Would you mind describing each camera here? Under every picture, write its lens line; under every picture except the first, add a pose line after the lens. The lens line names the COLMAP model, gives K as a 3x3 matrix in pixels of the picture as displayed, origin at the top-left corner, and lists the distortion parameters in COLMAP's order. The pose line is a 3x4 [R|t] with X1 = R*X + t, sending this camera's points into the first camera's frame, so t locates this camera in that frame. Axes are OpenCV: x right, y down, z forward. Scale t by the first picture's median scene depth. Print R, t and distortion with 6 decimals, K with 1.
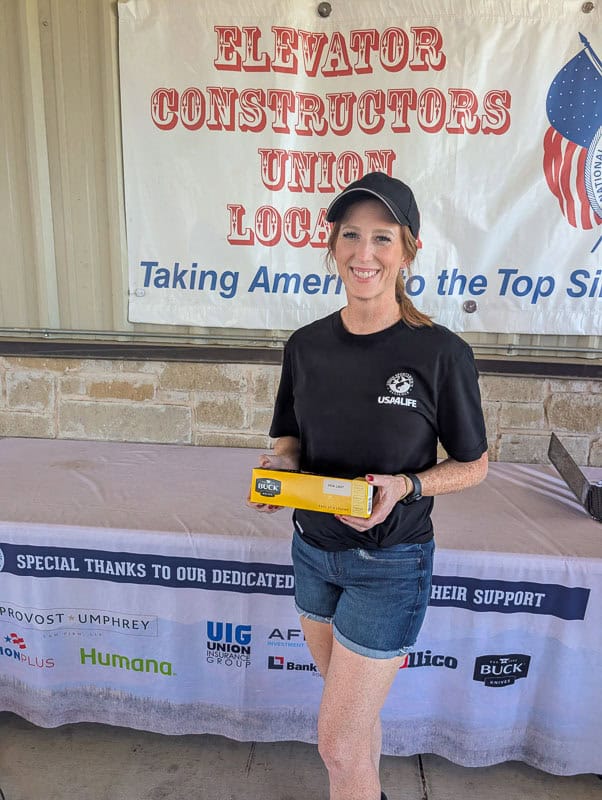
lens RADIAL K [[527.1, 0, 301.7], [0, 527.1, 381.8], [0, 0, 1]] dist [0.003182, 0.001780]
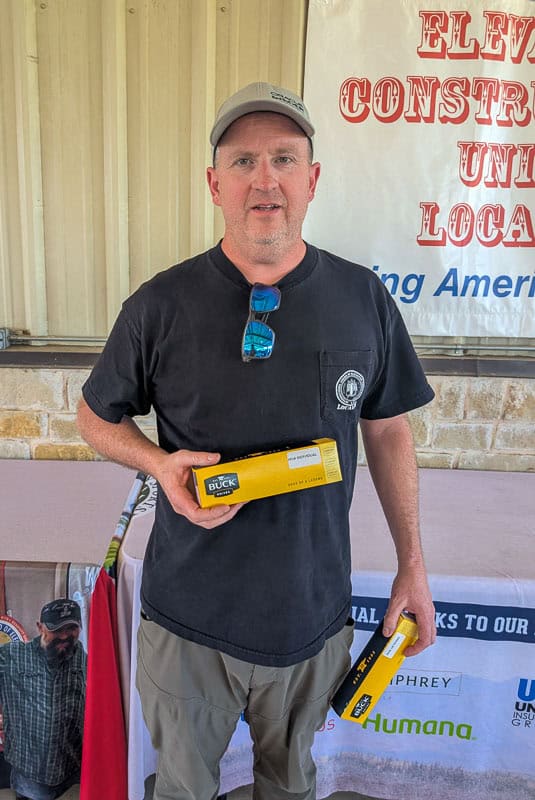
lens RADIAL K [[565.3, 0, 219.0], [0, 565.3, 353.5], [0, 0, 1]] dist [0.013843, -0.003051]
pose [[0.999828, -0.014652, 0.011329, -0.525055], [0.014953, 0.999524, -0.027003, -0.054378], [-0.010928, 0.027168, 0.999571, 0.028567]]
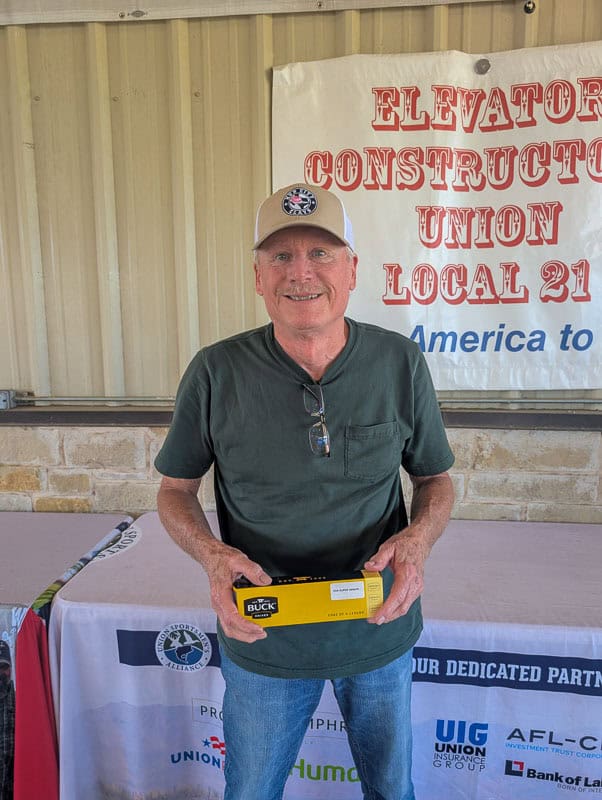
lens RADIAL K [[530.2, 0, 301.0], [0, 530.2, 400.0], [0, 0, 1]] dist [0.003942, 0.002305]
pose [[0.998999, -0.030584, -0.032646, -0.278942], [0.028328, 0.997320, -0.067457, -0.025906], [0.034622, 0.066464, 0.997188, 0.039804]]
